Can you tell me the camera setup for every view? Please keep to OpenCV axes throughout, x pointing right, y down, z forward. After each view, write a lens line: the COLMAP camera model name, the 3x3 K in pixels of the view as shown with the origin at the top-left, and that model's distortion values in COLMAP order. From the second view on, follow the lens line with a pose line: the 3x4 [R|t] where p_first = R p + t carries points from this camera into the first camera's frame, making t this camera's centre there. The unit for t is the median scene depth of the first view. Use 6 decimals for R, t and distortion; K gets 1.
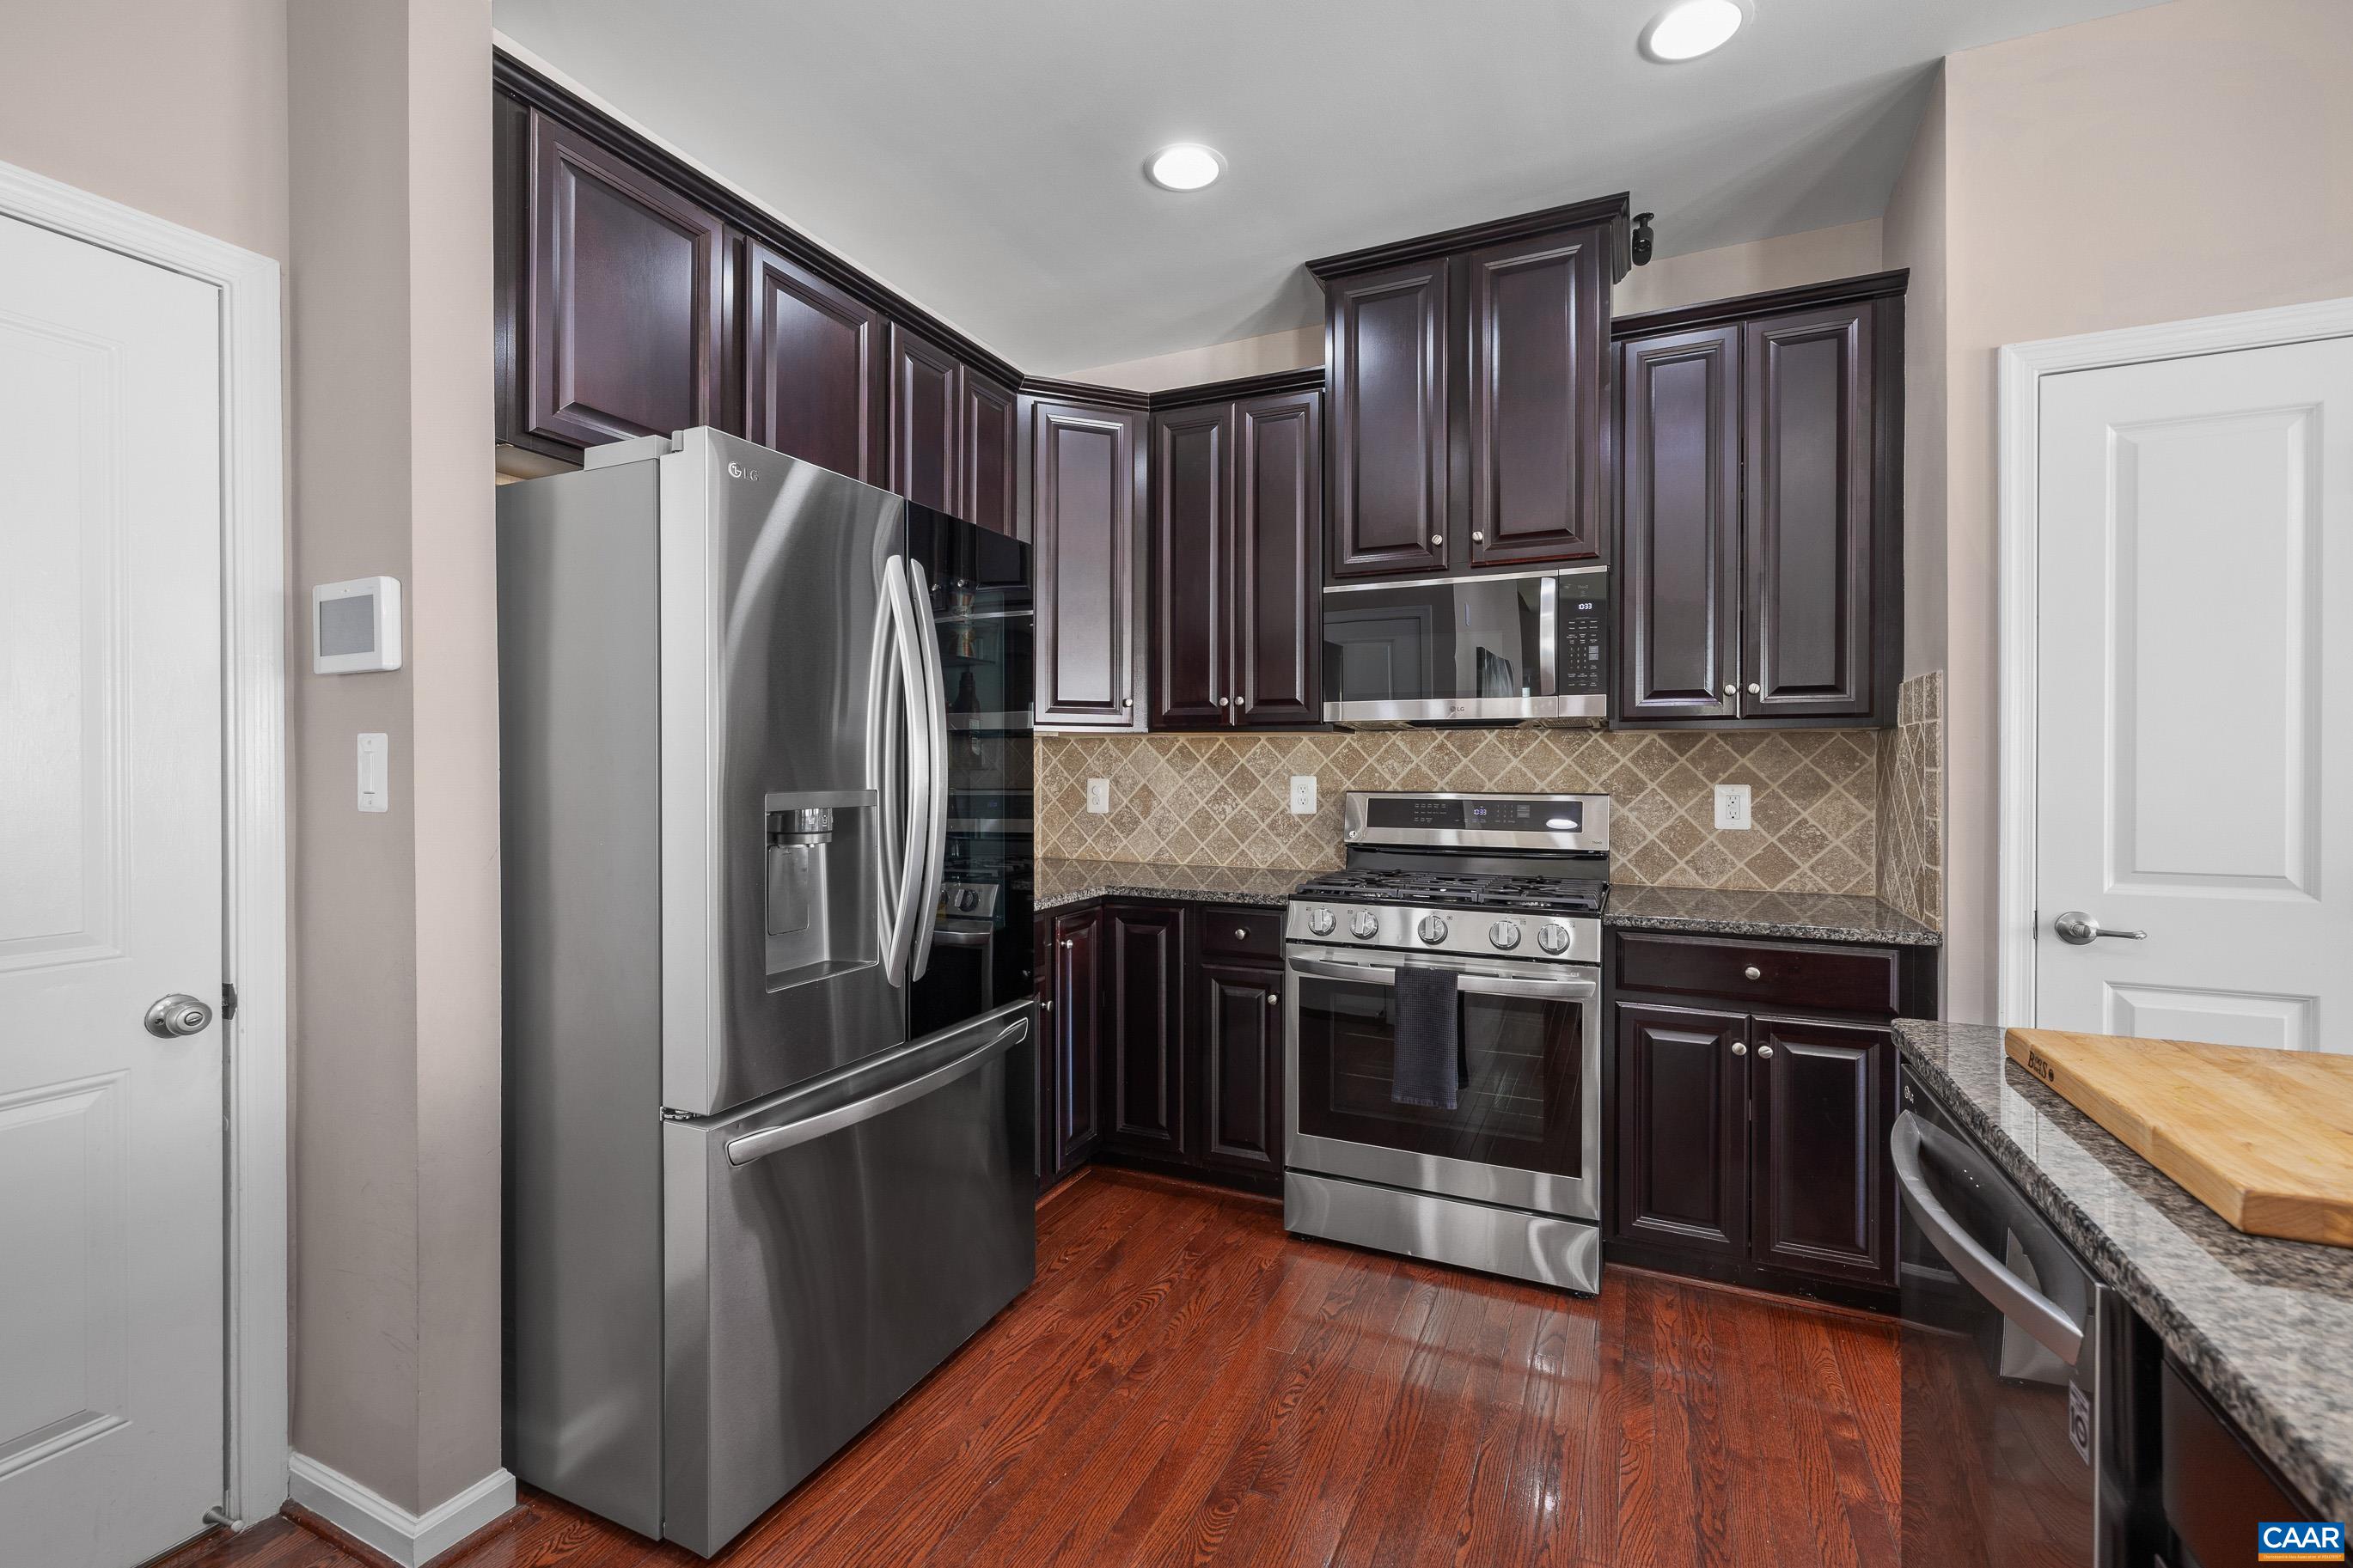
lens RADIAL K [[988.3, 0, 1181.9], [0, 988.3, 767.8], [0, 0, 1]] dist [0.005481, 0.000211]
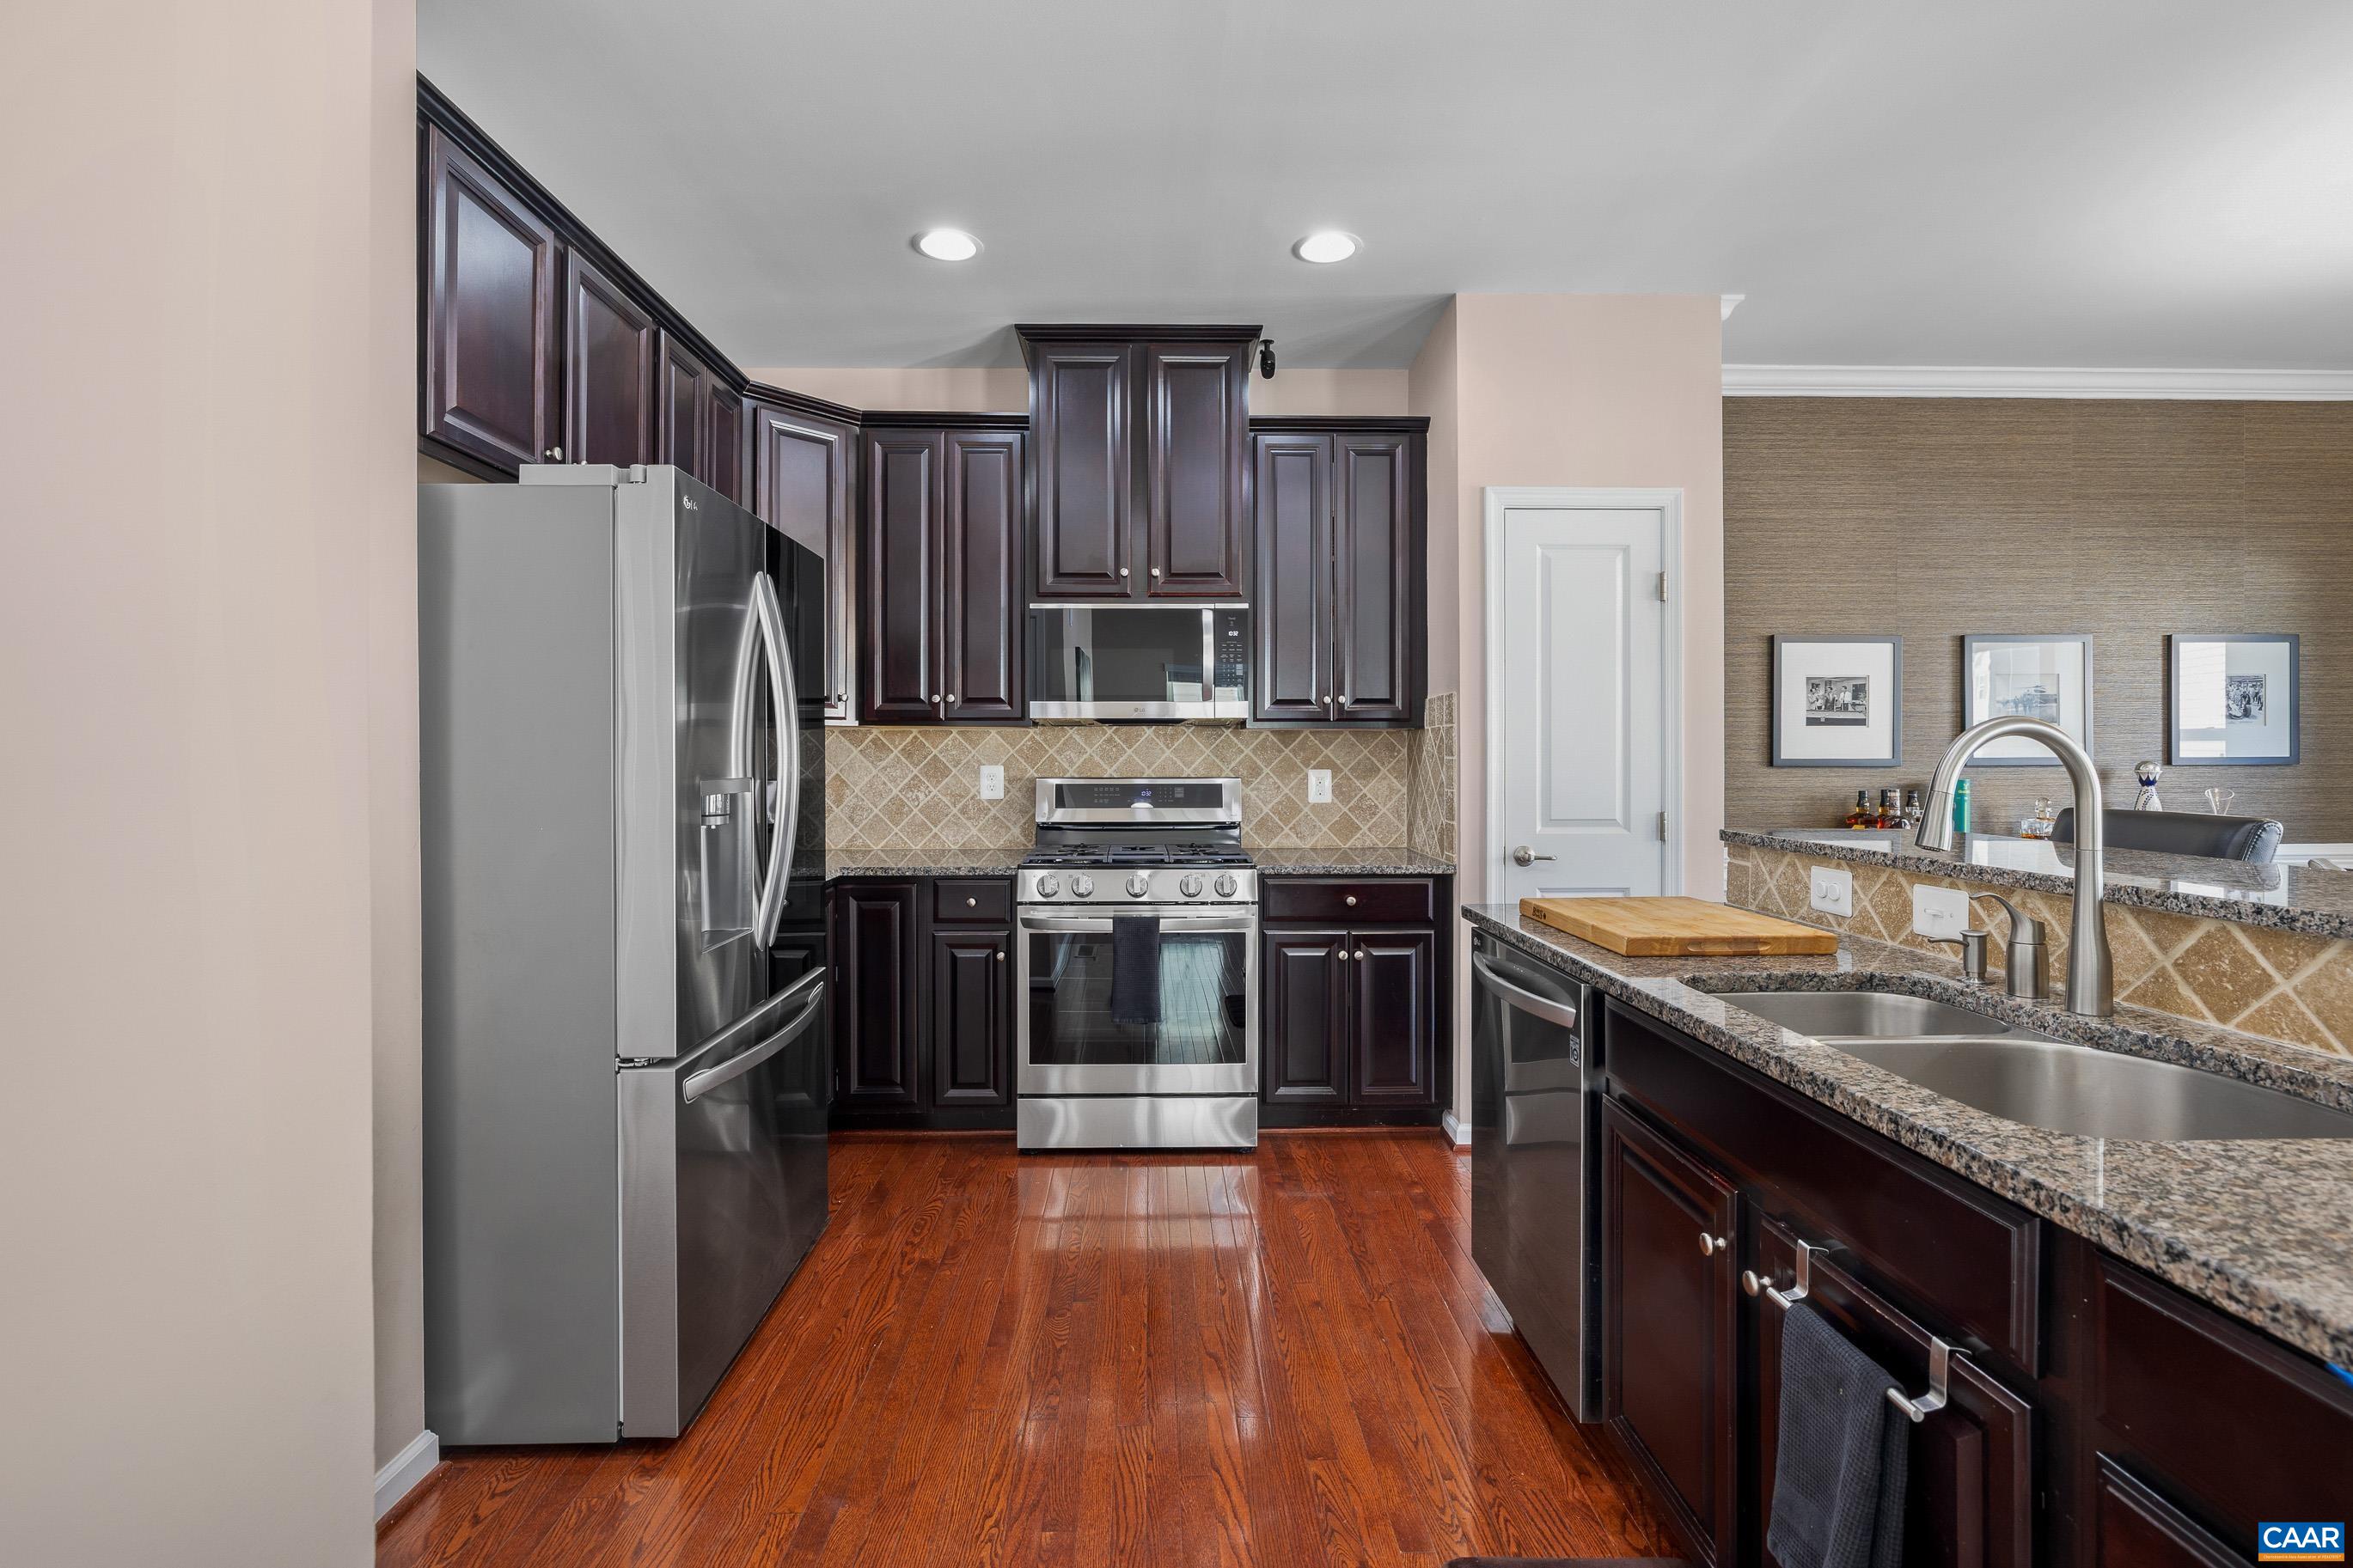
lens RADIAL K [[1064.5, 0, 1181.2], [0, 1064.5, 755.5], [0, 0, 1]] dist [-0.001280, 0.011315]
pose [[0.890842, -0.002068, 0.454308, -0.290623], [0.003357, 0.999992, -0.002032, 0.000376], [-0.454301, 0.003335, 0.890842, -0.218126]]
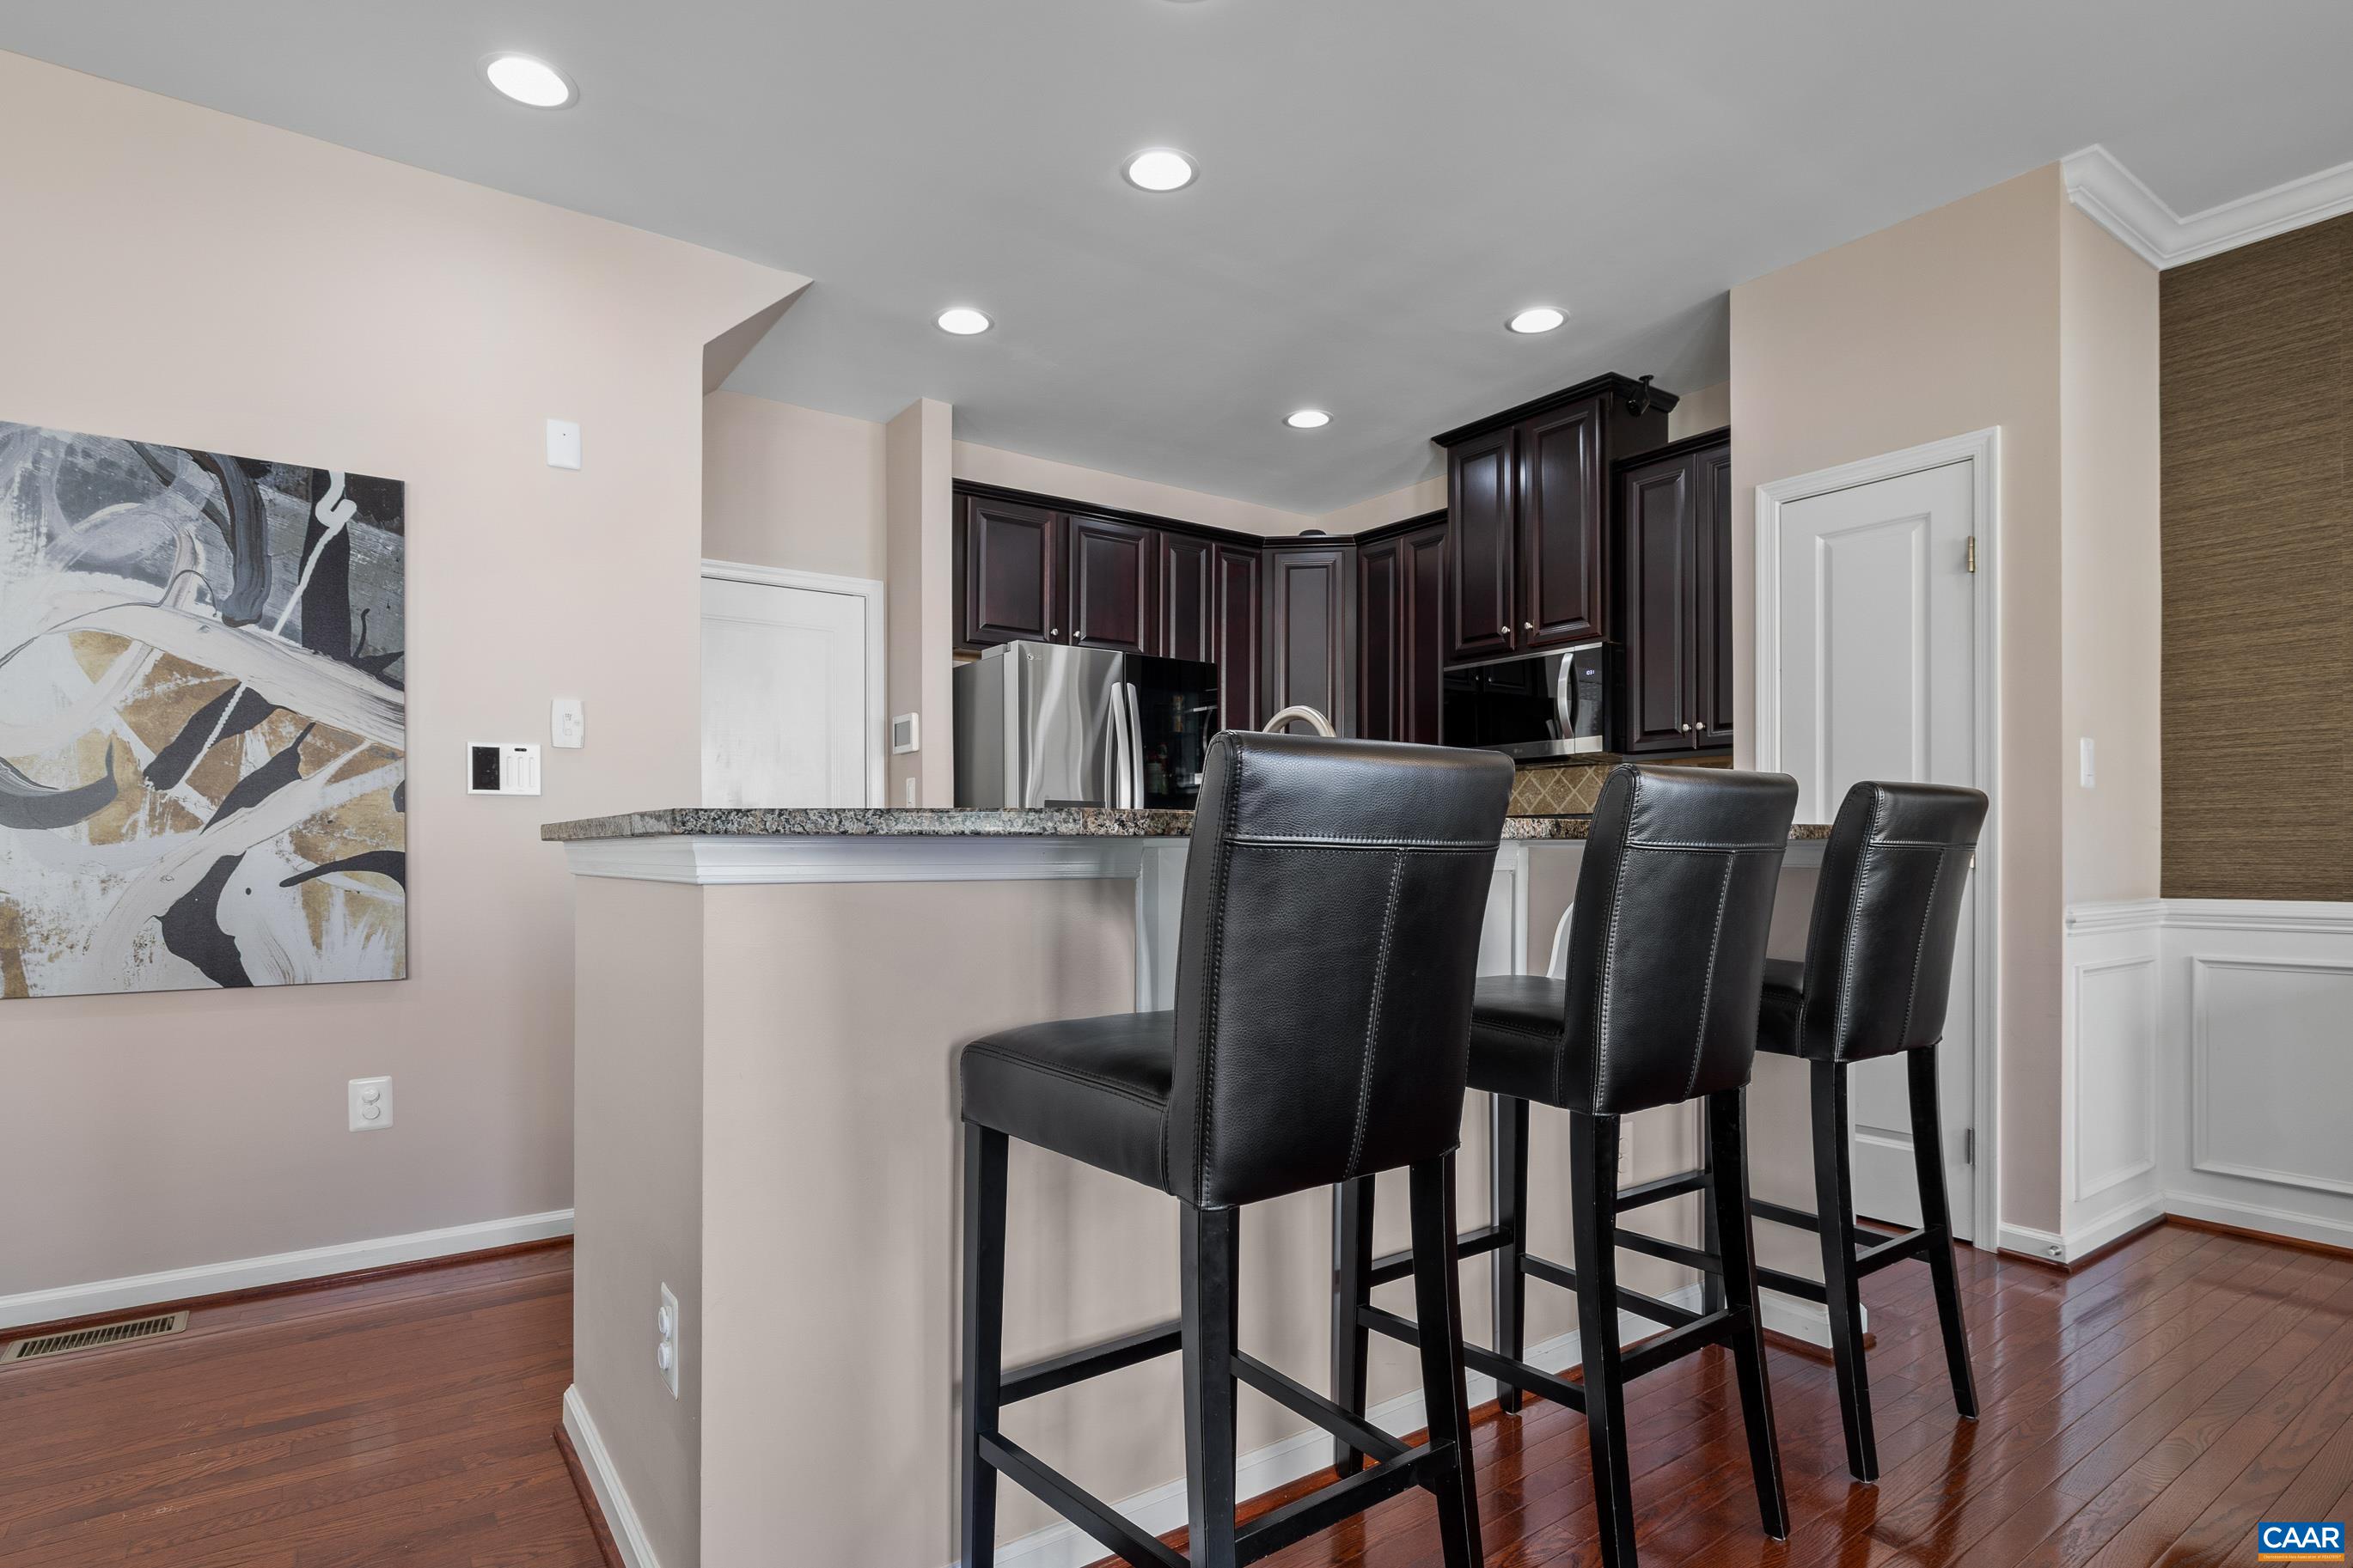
lens RADIAL K [[1325.1, 0, 1176.9], [0, 1325.1, 855.8], [0, 0, 1]] dist [-0.003796, -0.000314]
pose [[0.850779, 0.001216, -0.525522, 0.883429], [-0.004401, 0.999979, -0.004812, 0.102668], [0.525505, 0.006407, 0.850767, -0.861852]]
